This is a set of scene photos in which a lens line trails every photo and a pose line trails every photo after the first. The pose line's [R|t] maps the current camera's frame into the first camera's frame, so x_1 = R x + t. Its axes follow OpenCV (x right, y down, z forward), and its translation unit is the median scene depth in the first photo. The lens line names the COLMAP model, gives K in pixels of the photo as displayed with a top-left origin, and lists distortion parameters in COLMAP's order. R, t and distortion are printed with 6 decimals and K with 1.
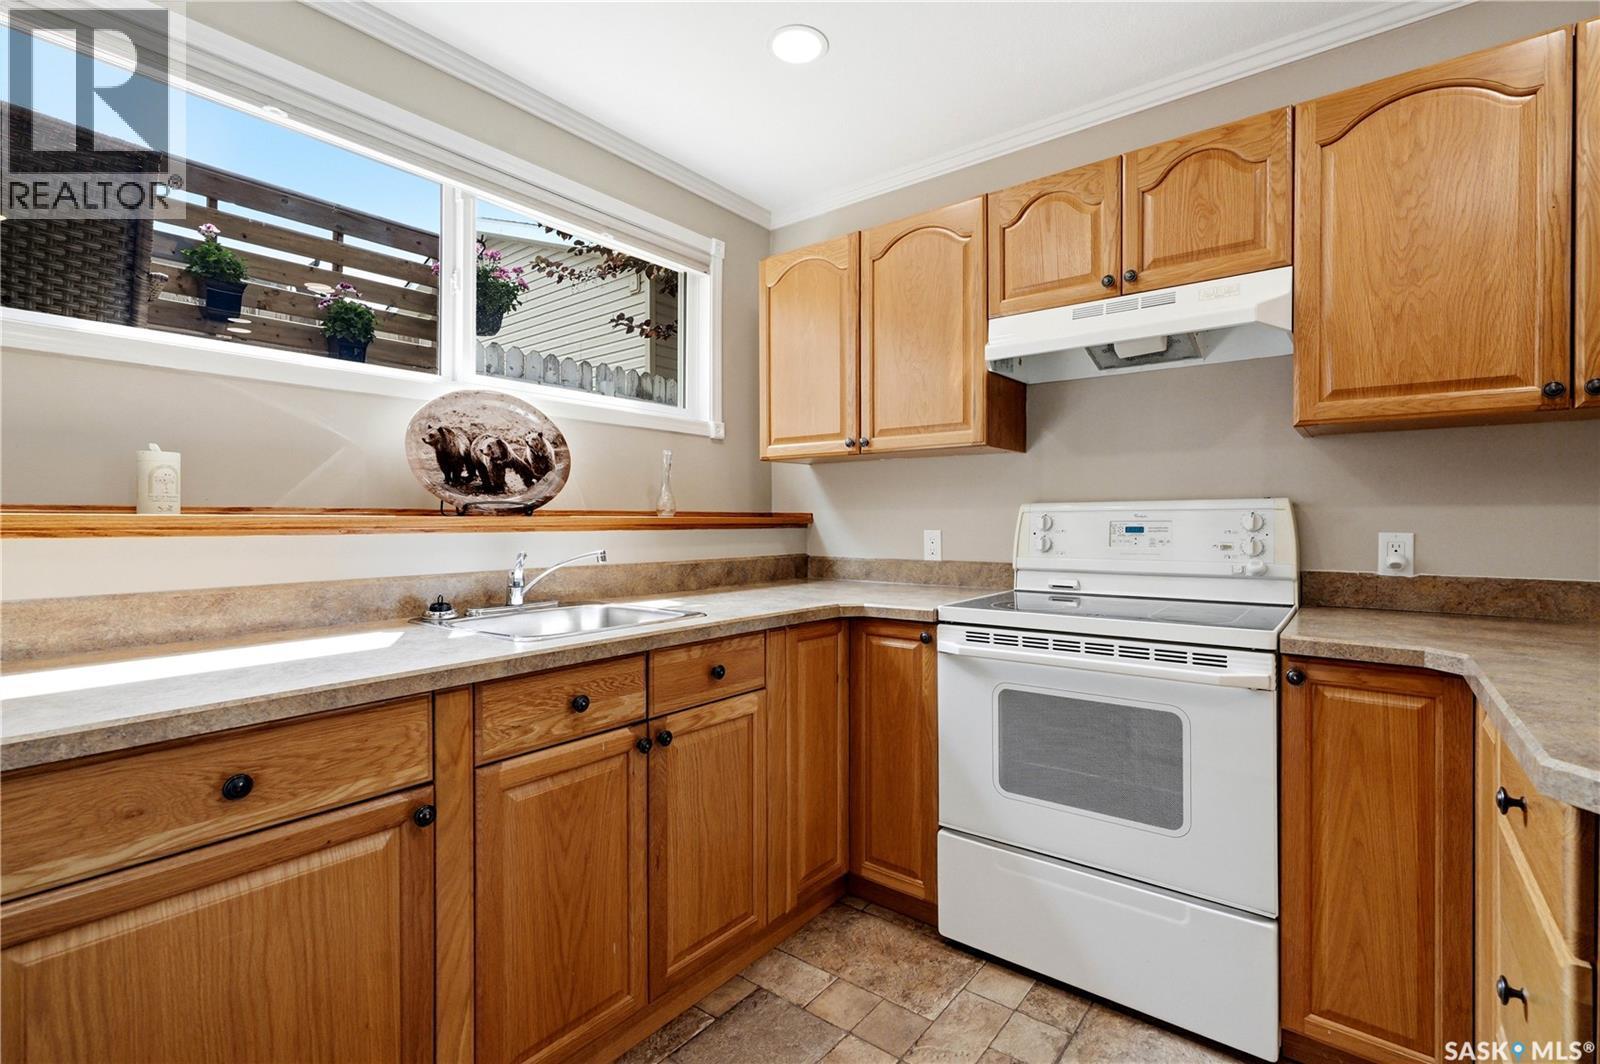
lens RADIAL K [[728.6, 0, 800.5], [0, 728.6, 521.7], [0, 0, 1]] dist [-0.003743, 0.001859]
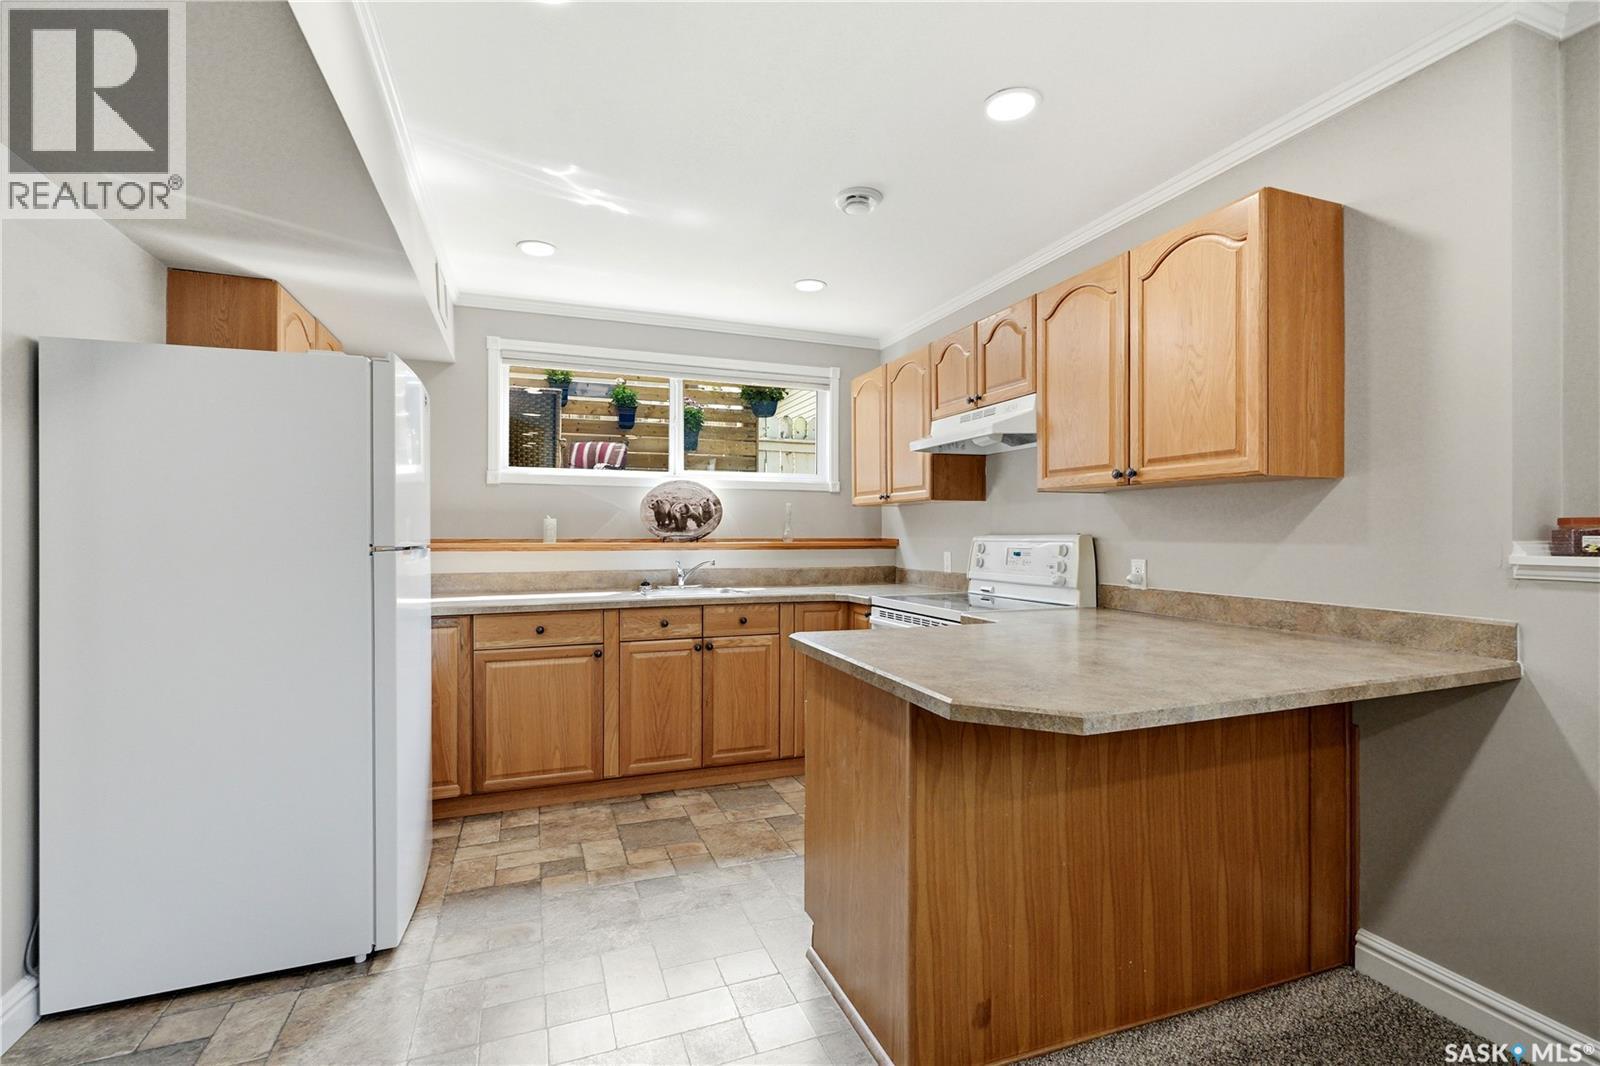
lens RADIAL K [[728.6, 0, 796.6], [0, 728.6, 531.5], [0, 0, 1]] dist [-0.003743, 0.001859]
pose [[0.851971, 0.000007, -0.523589, 0.962866], [-0.002747, 0.999986, -0.004456, -0.031081], [0.523581, 0.005235, 0.851960, -0.591235]]
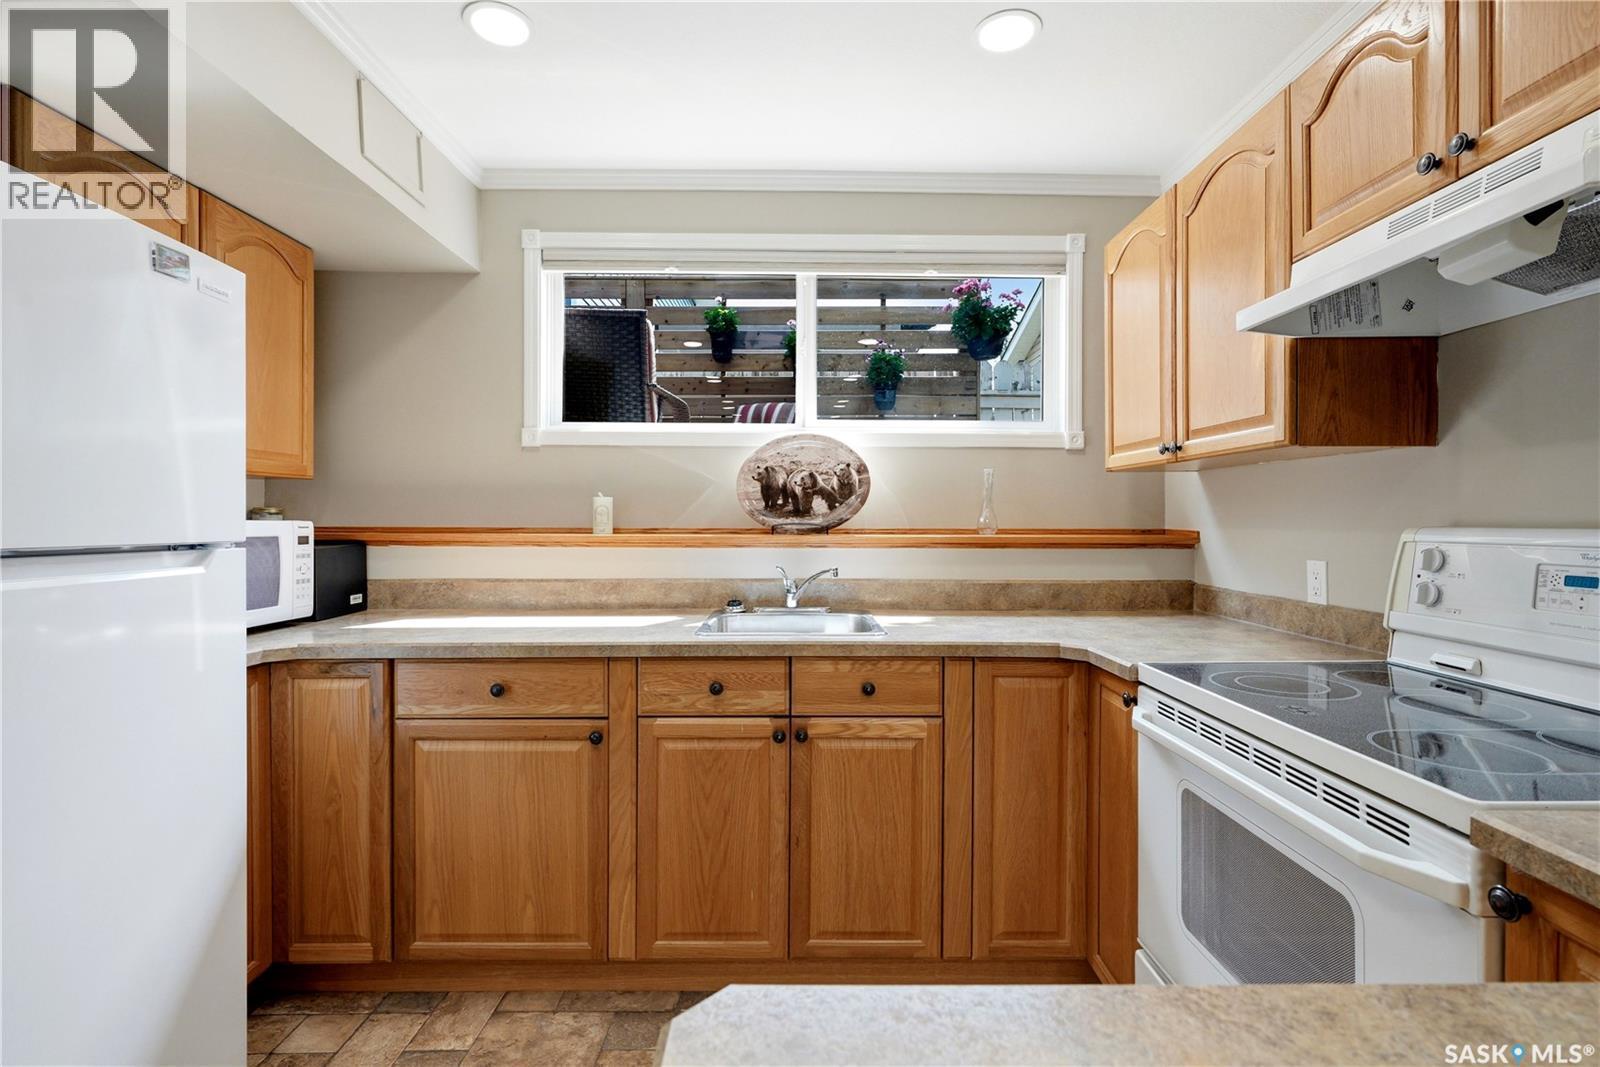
lens RADIAL K [[728.6, 0, 801.7], [0, 728.6, 518.3], [0, 0, 1]] dist [-0.003743, 0.001859]
pose [[0.623340, 0.003469, -0.781943, 0.582102], [-0.005080, 0.999987, 0.000387, -0.037675], [0.781934, 0.003732, 0.623350, 0.231249]]
